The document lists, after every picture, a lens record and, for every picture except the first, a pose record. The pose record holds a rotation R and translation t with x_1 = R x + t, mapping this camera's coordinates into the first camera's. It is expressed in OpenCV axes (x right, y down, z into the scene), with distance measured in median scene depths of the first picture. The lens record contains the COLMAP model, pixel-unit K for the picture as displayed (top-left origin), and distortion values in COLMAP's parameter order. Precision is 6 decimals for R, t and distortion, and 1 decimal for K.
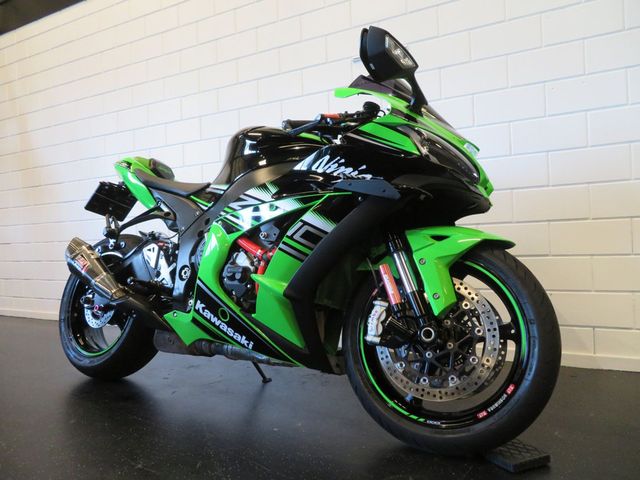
lens RADIAL K [[467.8, 0, 320.0], [0, 467.8, 240.0], [0, 0, 1]] dist [-0.005738, -0.001649]
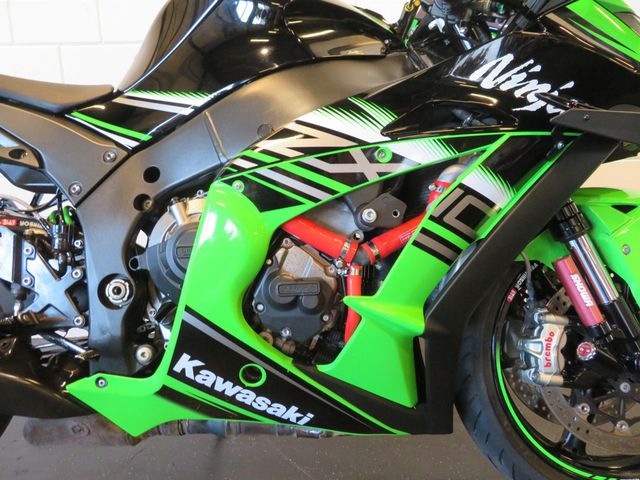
lens RADIAL K [[467.8, 0, 320.0], [0, 467.8, 240.0], [0, 0, 1]] dist [-0.005738, -0.001649]
pose [[0.856199, -0.089094, 0.508907, -0.387982], [-0.002325, 0.984344, 0.176240, -0.065371], [-0.516641, -0.152080, 0.842587, 0.589549]]
